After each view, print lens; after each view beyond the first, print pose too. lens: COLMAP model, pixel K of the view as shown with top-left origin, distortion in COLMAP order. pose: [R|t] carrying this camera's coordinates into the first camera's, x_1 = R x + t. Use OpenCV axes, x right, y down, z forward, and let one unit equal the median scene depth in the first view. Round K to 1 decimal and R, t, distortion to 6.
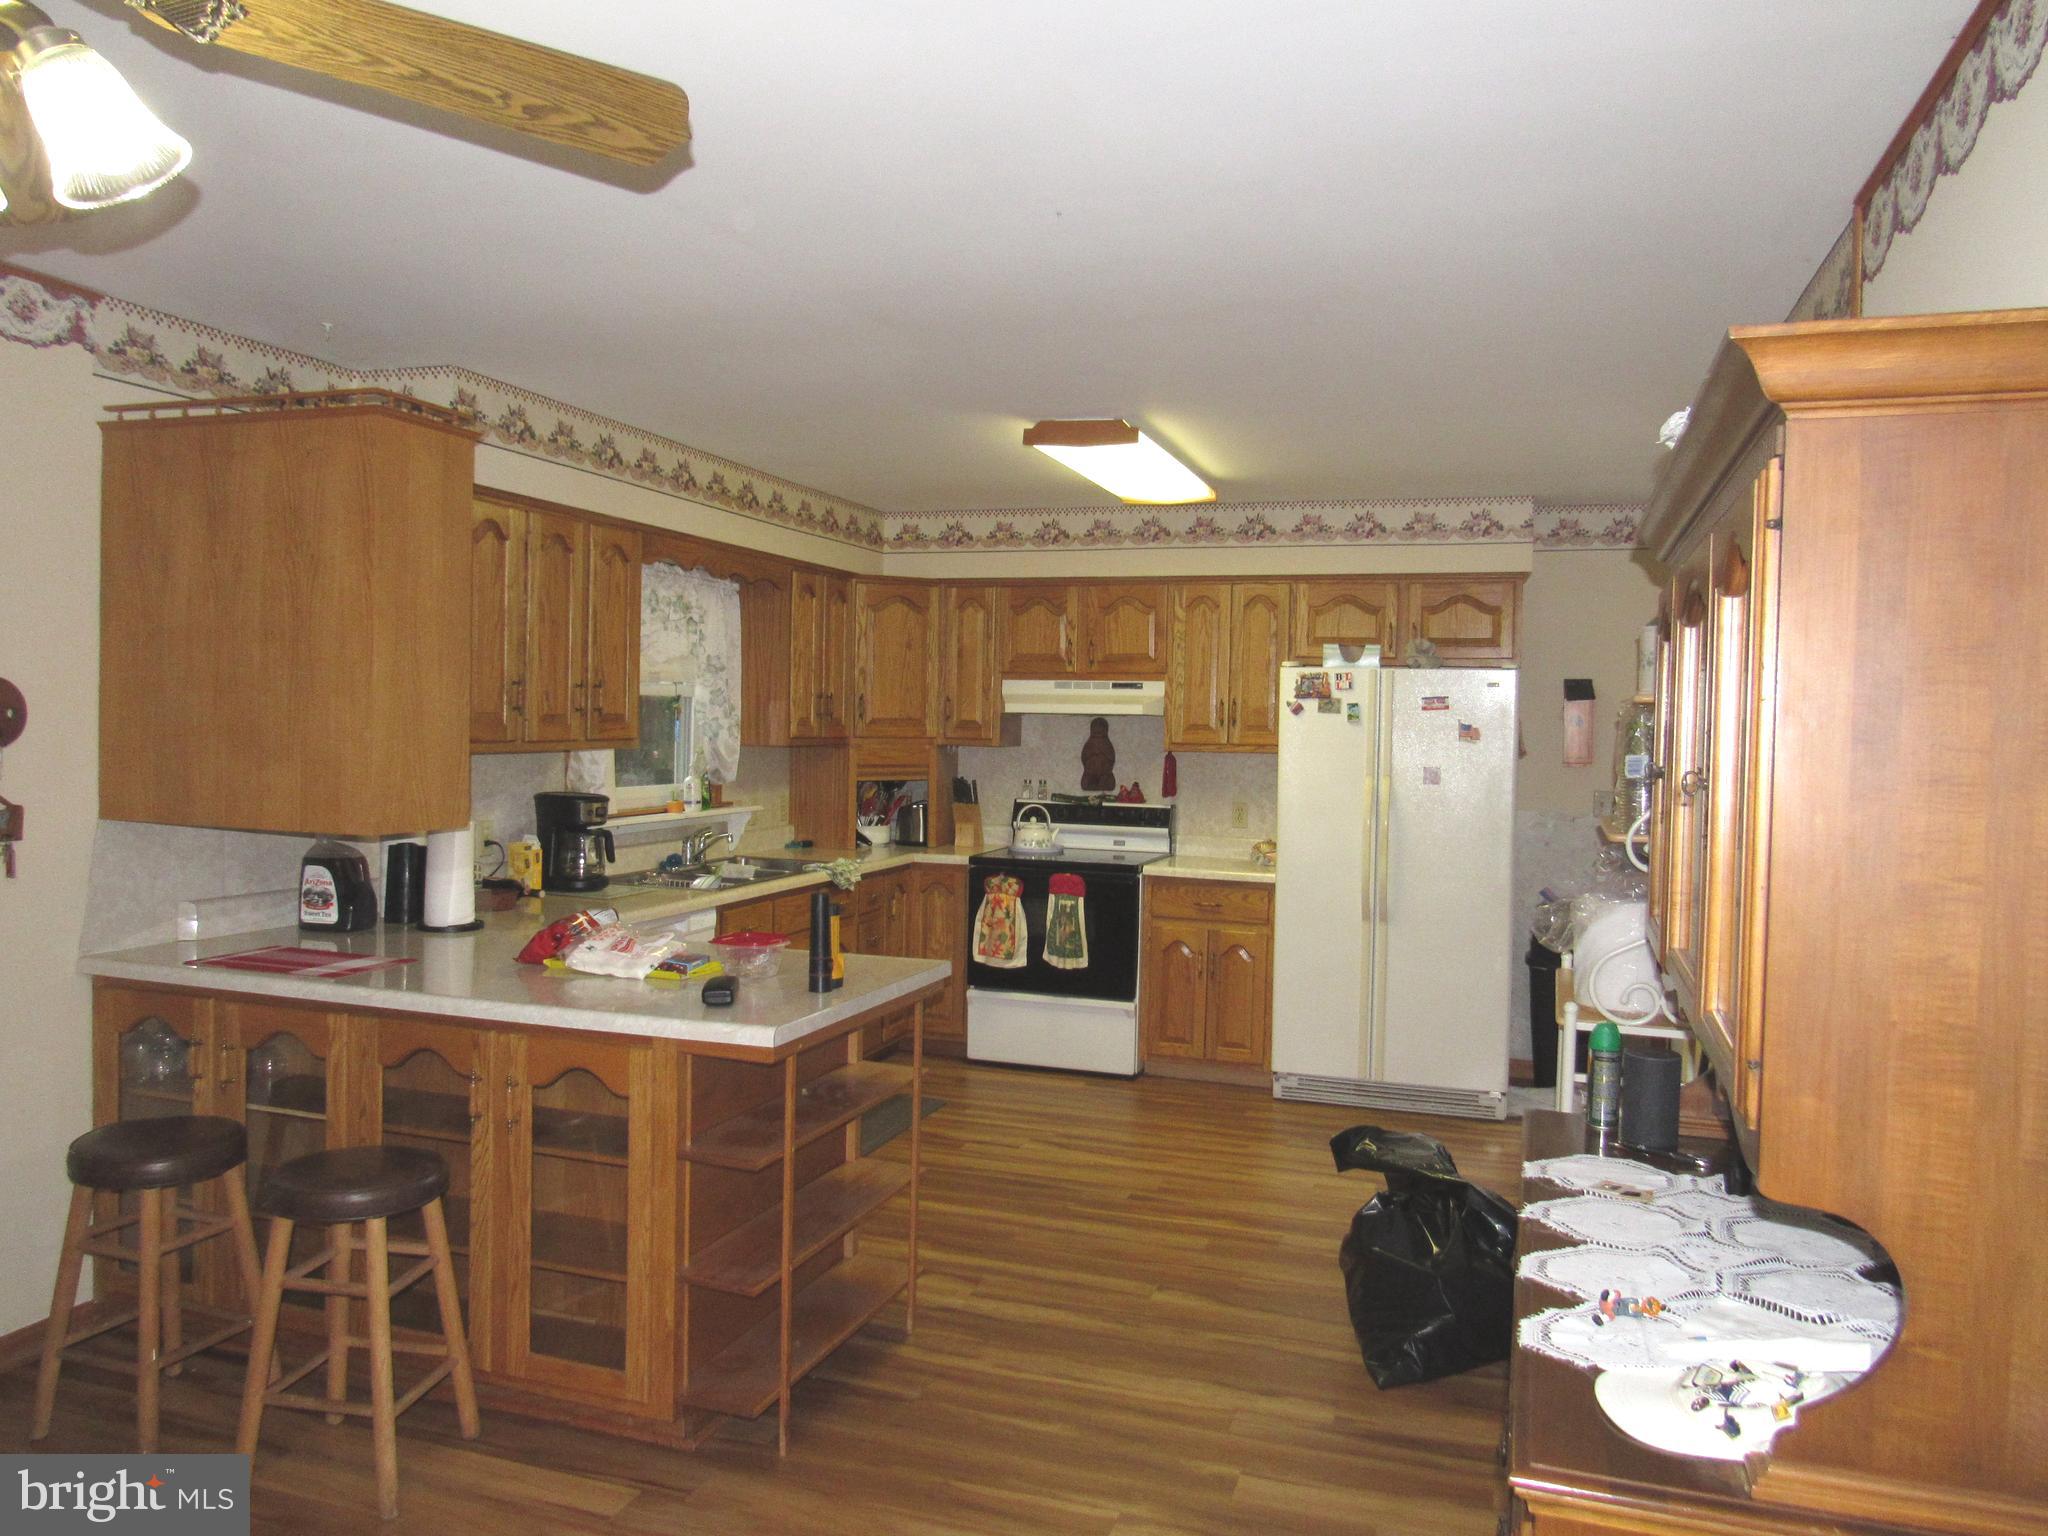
lens RADIAL K [[1462.2, 0, 1024.0], [0, 1462.2, 768.0], [0, 0, 1]] dist [-0.034331, -0.002765]
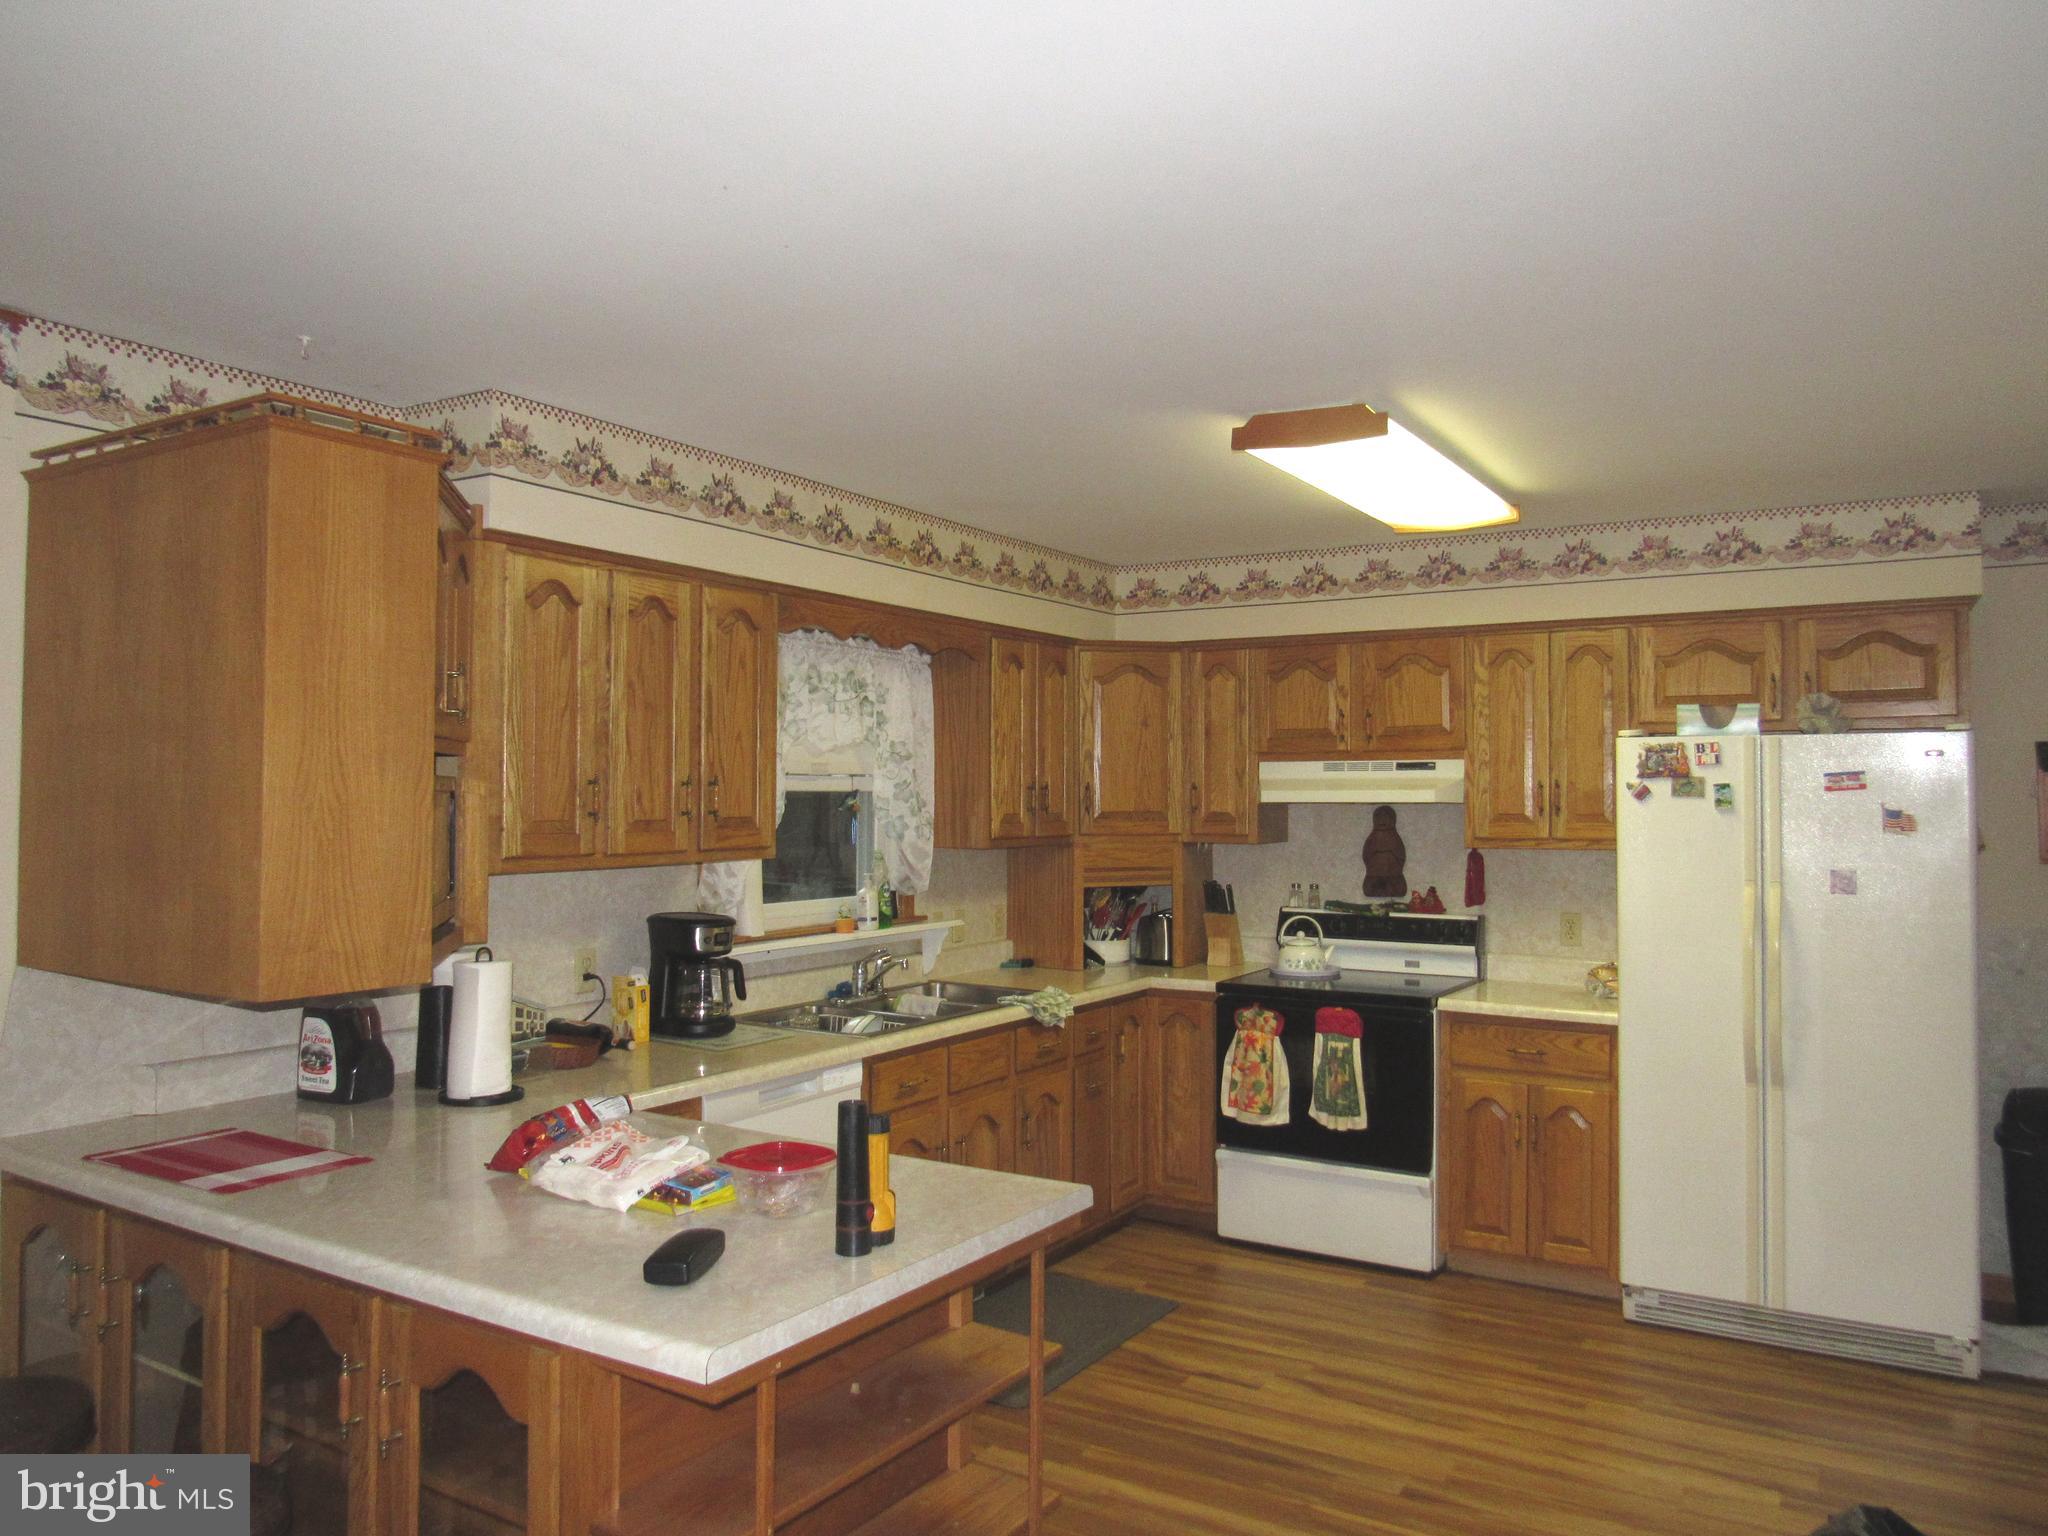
lens RADIAL K [[1458.1, 0, 1024.0], [0, 1458.1, 768.0], [0, 0, 1]] dist [-0.030876, 0.005283]
pose [[0.973606, -0.022526, -0.227119, 0.046578], [0.009844, 0.998336, -0.056819, -0.013454], [0.228021, 0.053084, 0.972208, 0.200666]]
